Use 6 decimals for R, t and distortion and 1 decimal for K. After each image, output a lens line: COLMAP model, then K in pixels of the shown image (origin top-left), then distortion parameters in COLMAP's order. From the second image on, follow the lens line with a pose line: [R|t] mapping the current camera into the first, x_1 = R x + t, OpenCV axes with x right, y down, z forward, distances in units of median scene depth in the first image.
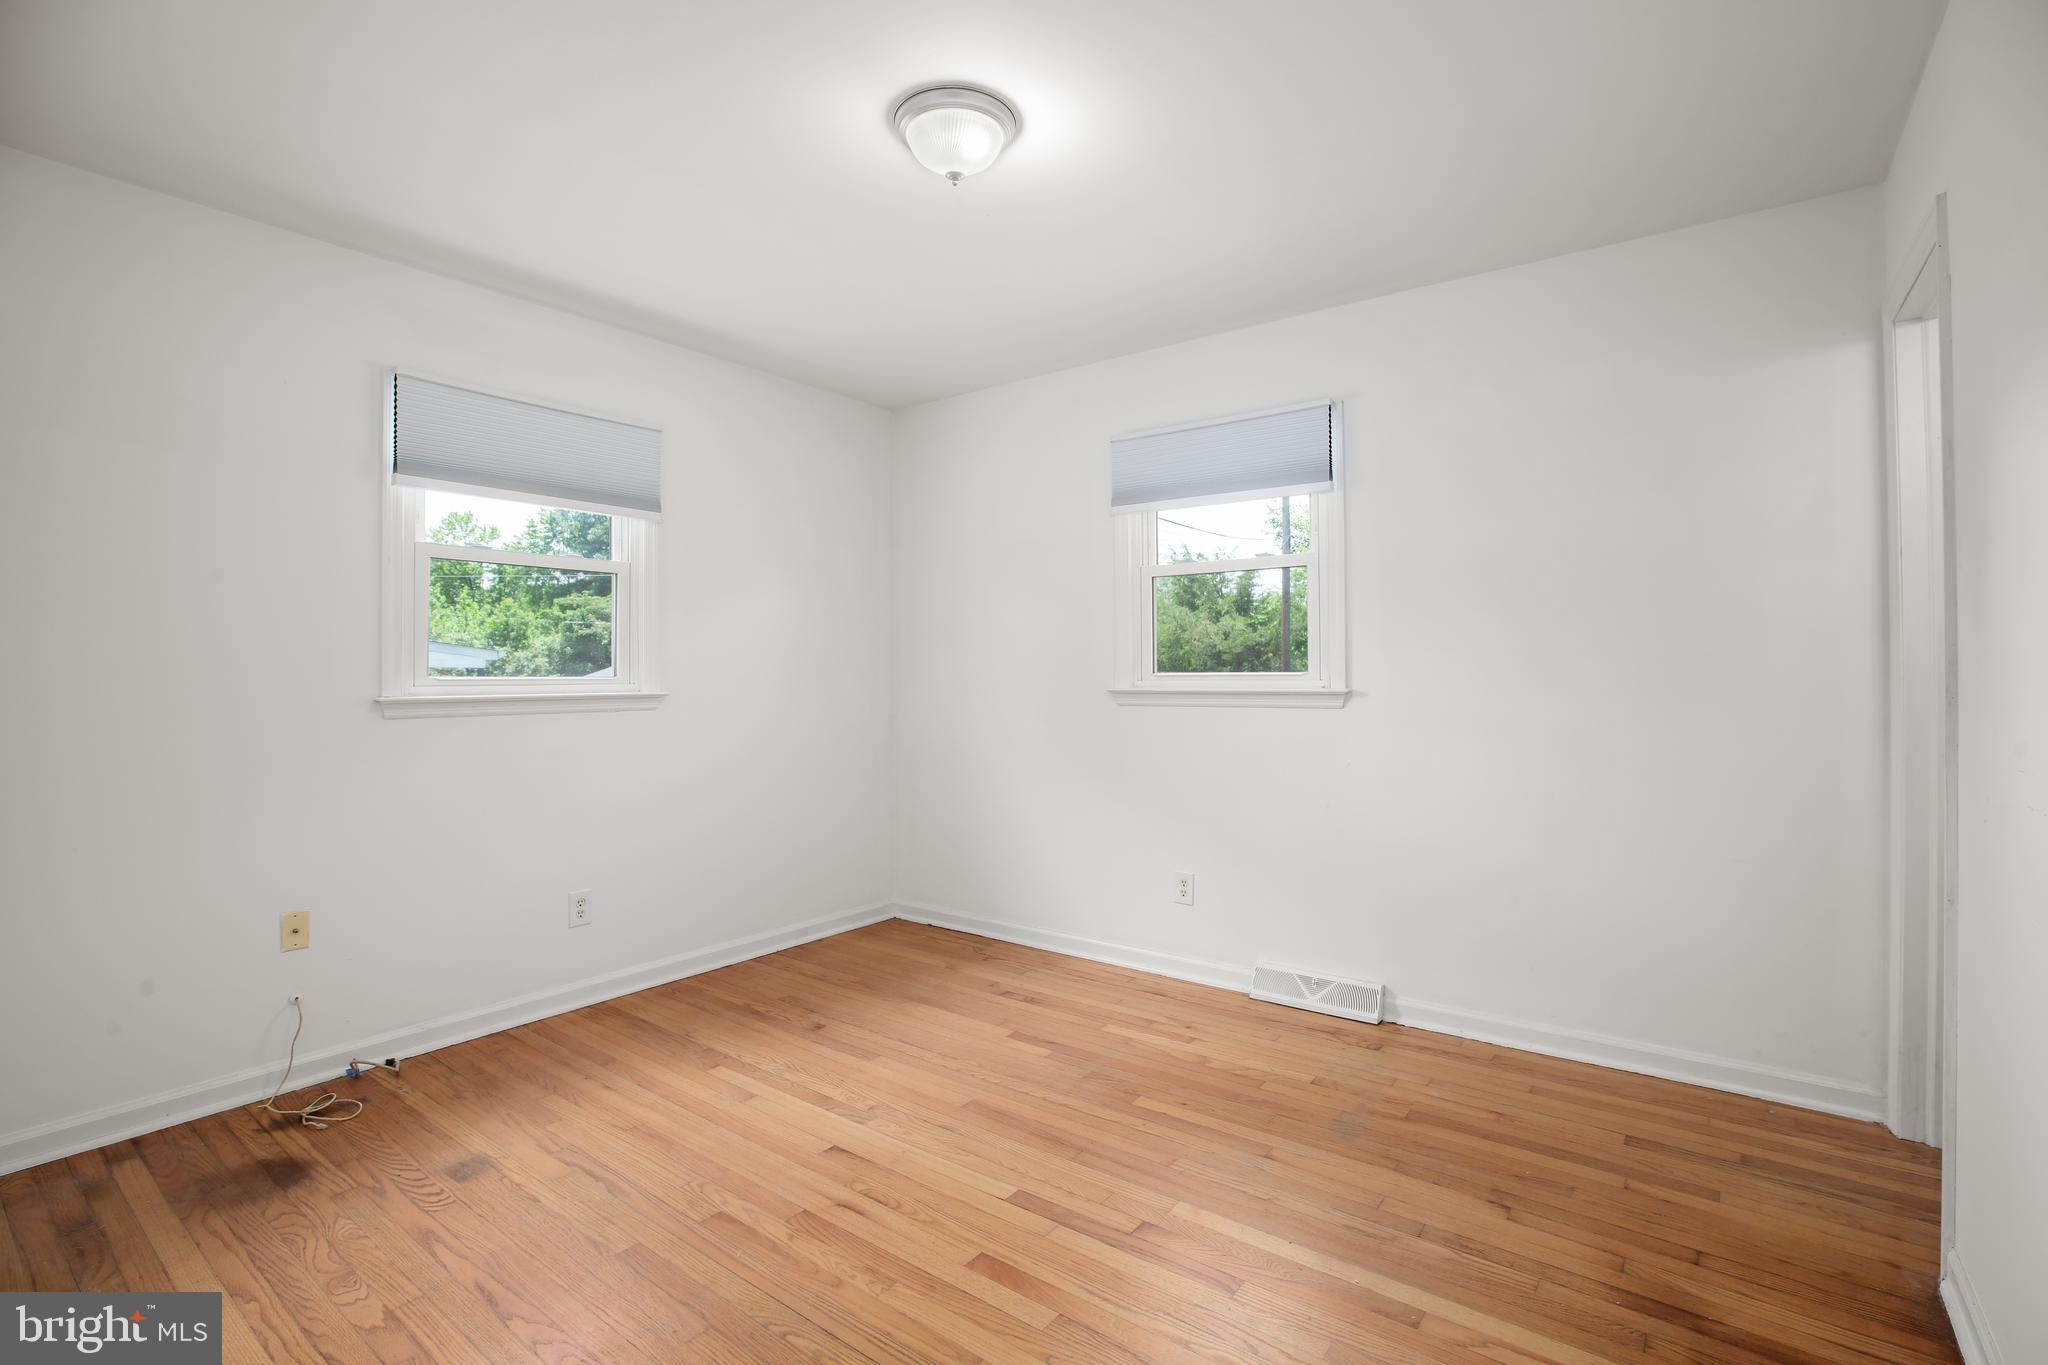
lens RADIAL K [[933.4, 0, 1034.4], [0, 933.4, 683.2], [0, 0, 1]] dist [-0.047164, 0.016425]
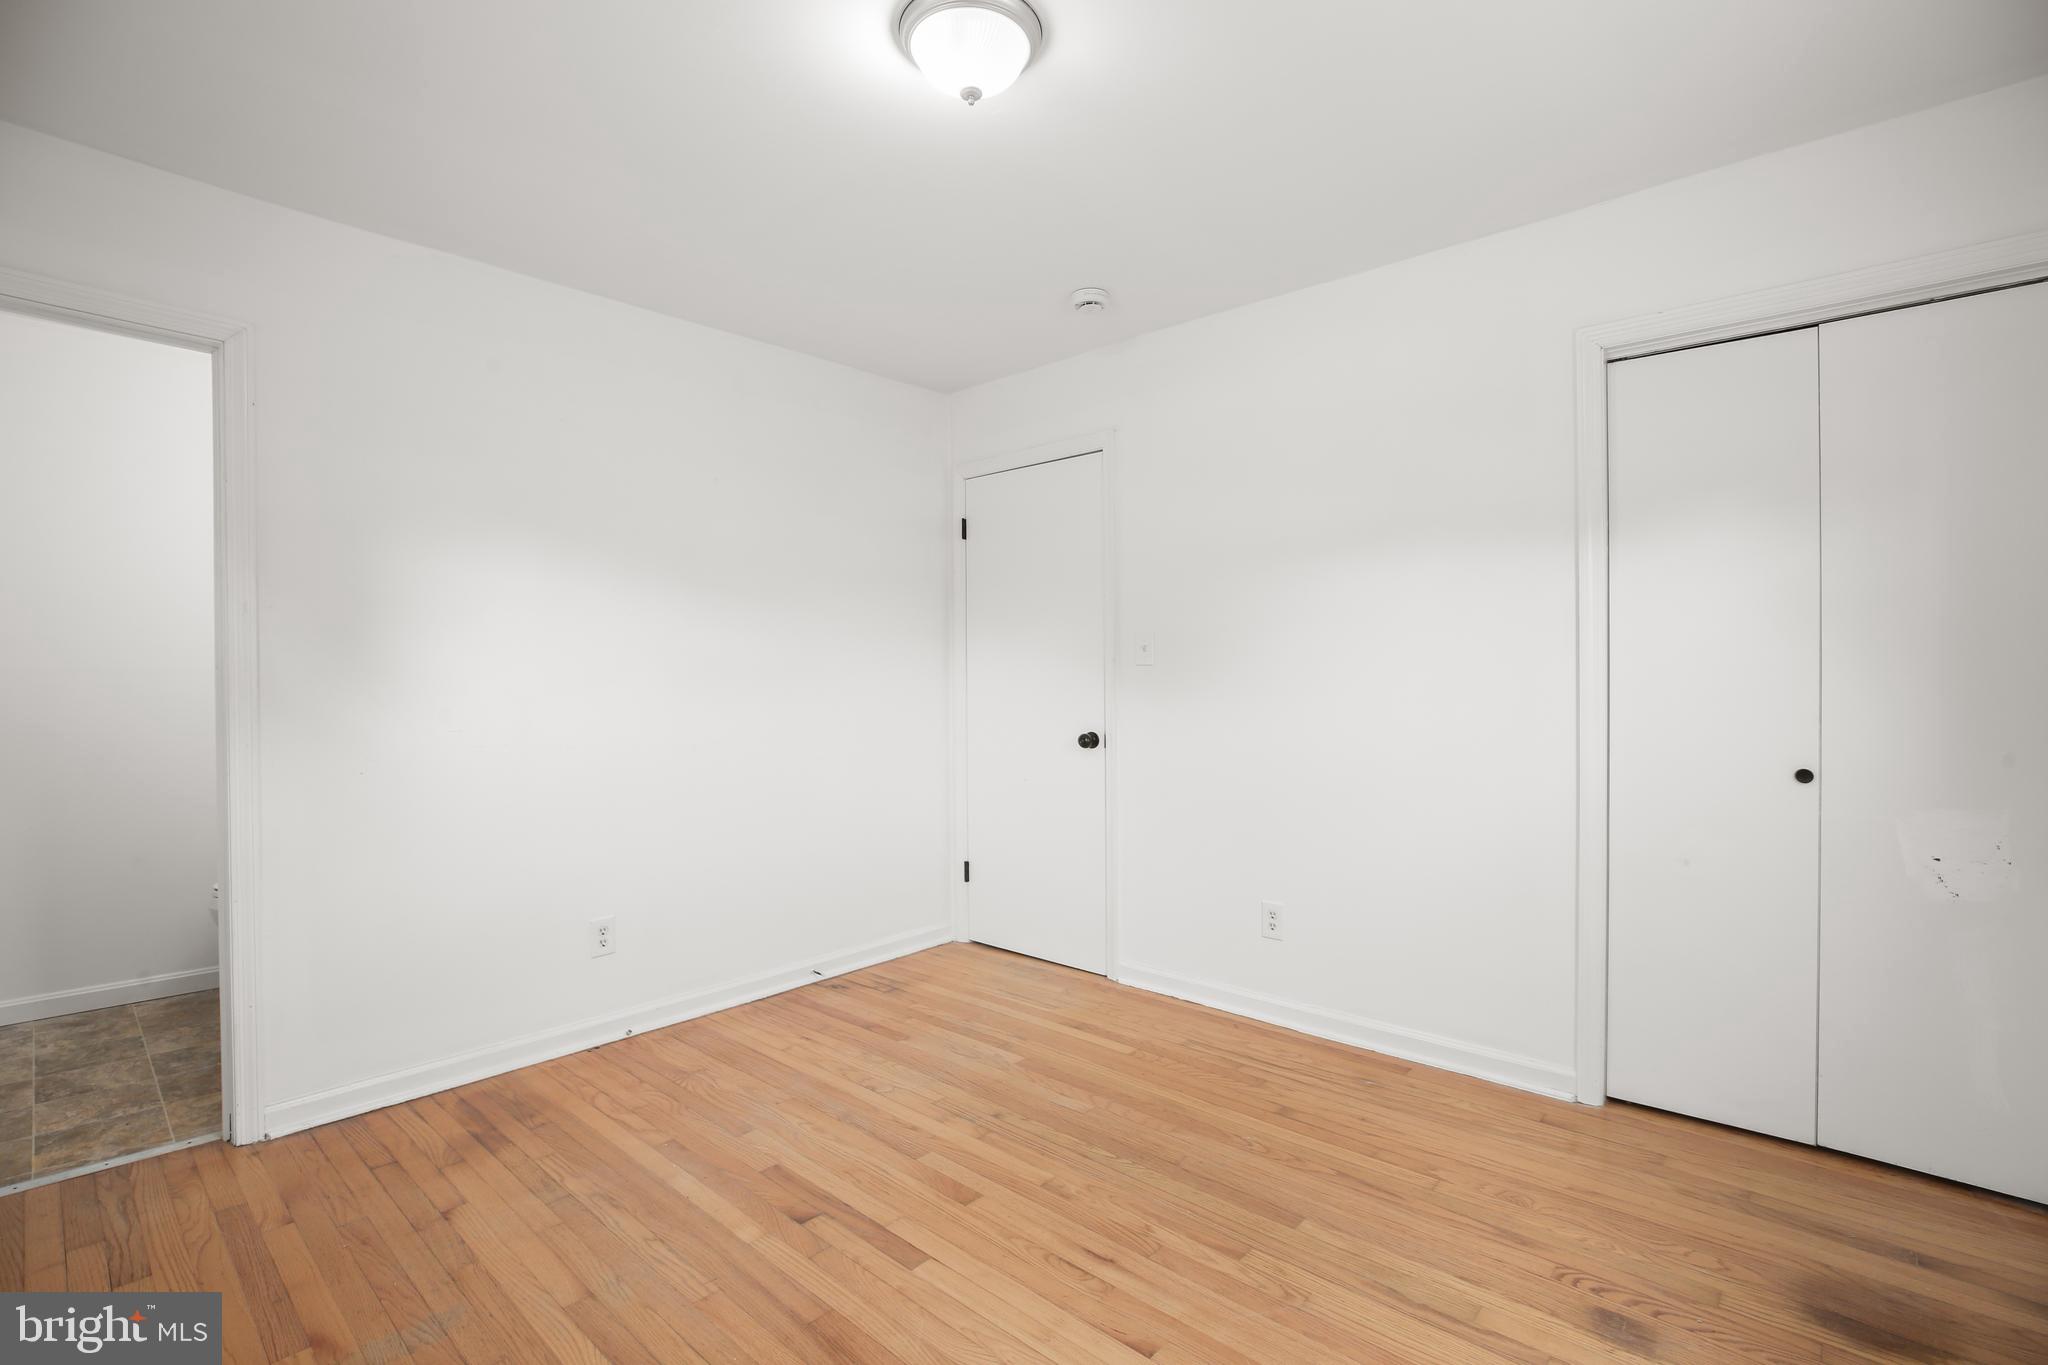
lens RADIAL K [[933.4, 0, 1034.4], [0, 933.4, 683.2], [0, 0, 1]] dist [-0.047164, 0.016425]
pose [[-0.995870, 0.007726, 0.090467, -0.228643], [0.009680, 0.999729, 0.021180, -0.024637], [-0.090278, 0.021968, -0.995674, 1.950958]]
